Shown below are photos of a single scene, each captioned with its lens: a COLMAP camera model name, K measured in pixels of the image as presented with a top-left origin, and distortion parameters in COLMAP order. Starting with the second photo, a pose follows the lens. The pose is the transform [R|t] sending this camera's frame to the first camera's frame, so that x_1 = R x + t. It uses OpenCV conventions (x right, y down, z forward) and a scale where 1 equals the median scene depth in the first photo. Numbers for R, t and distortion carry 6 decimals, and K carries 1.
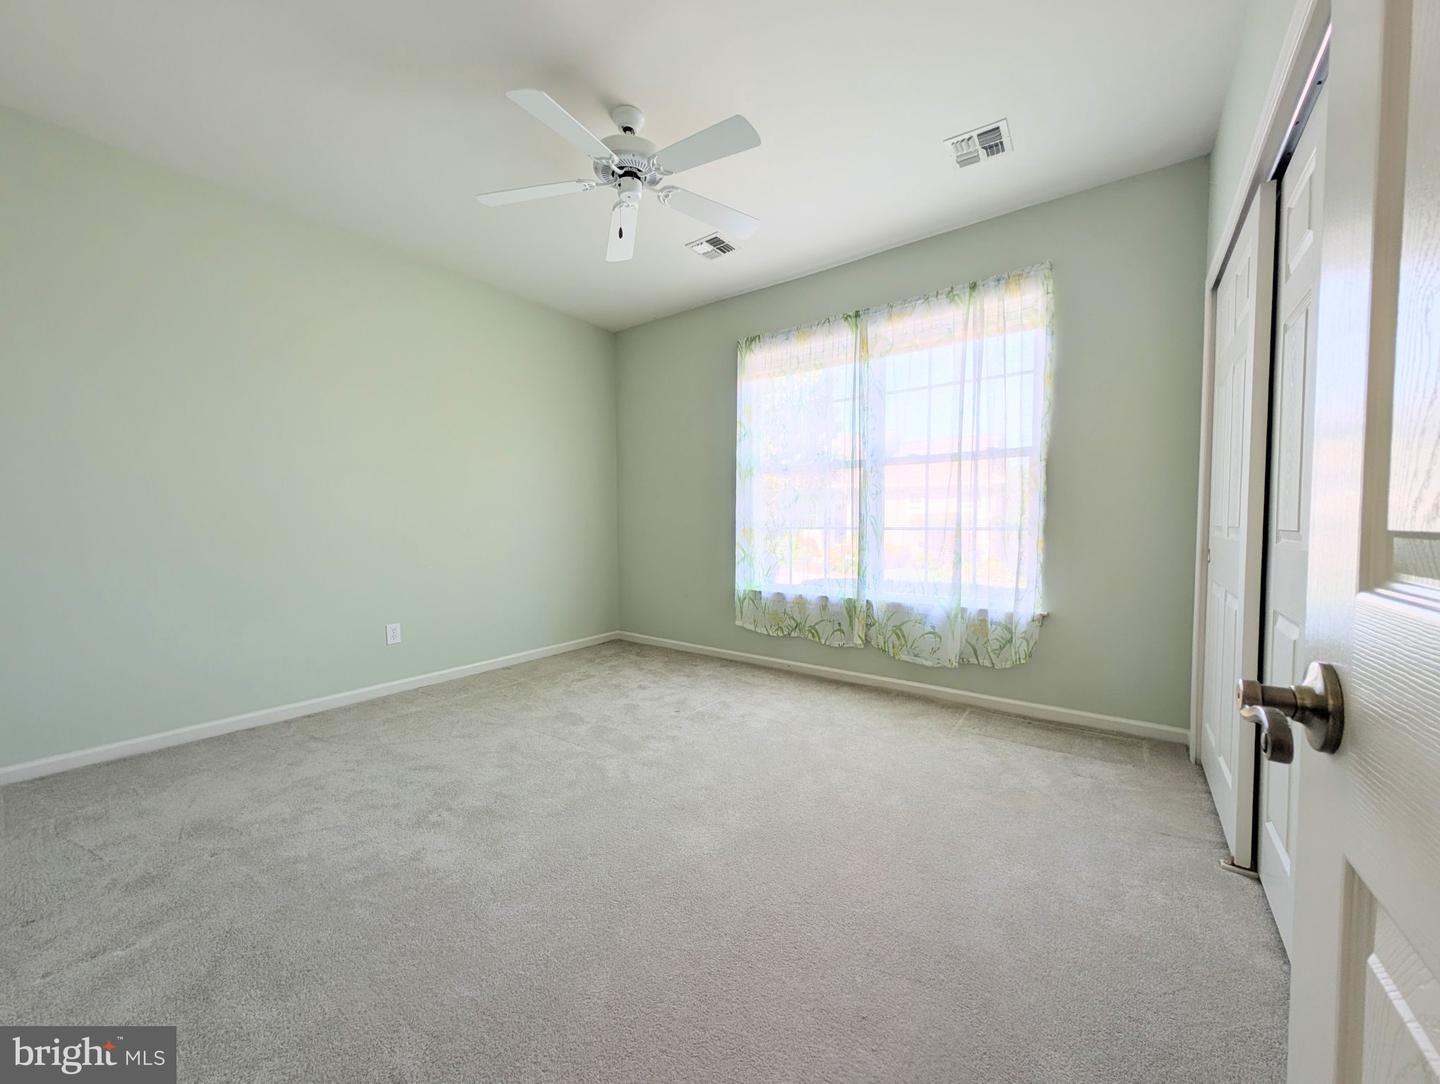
lens RADIAL K [[539.7, 0, 726.5], [0, 539.7, 547.8], [0, 0, 1]] dist [-0.001115, -0.000210]
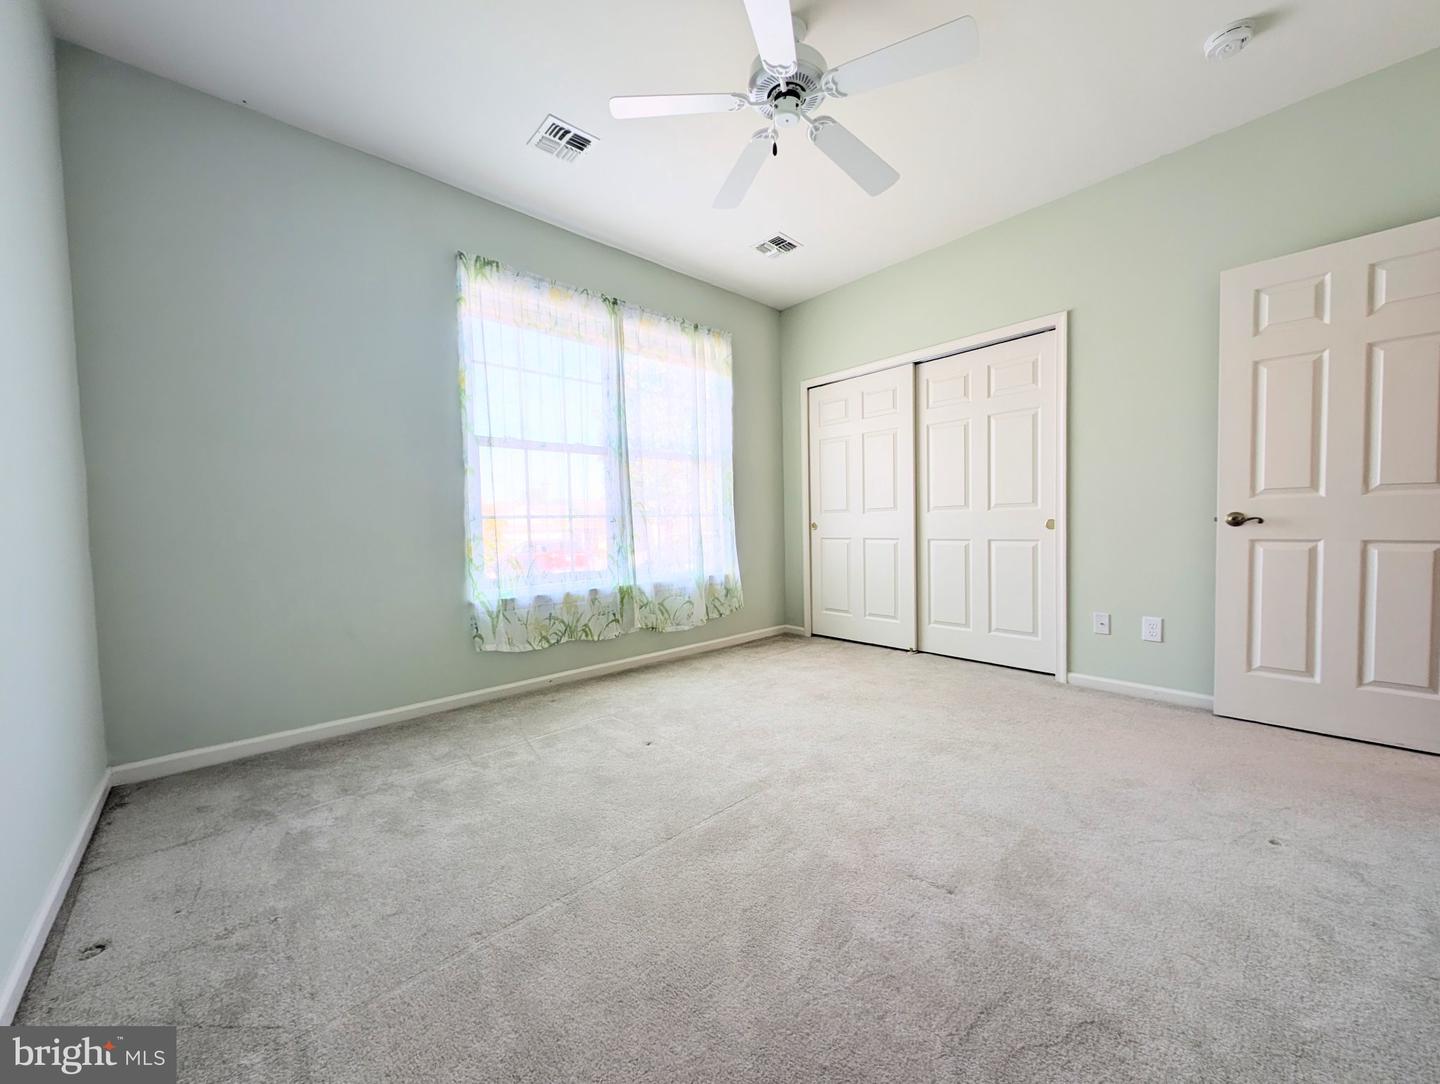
lens RADIAL K [[539.7, 0, 724.6], [0, 539.7, 541.7], [0, 0, 1]] dist [-0.001115, -0.000210]
pose [[0.189693, -0.040628, 0.981003, -0.701972], [0.057385, 0.997894, 0.030231, -0.006746], [-0.980165, 0.050560, 0.191625, 0.615962]]
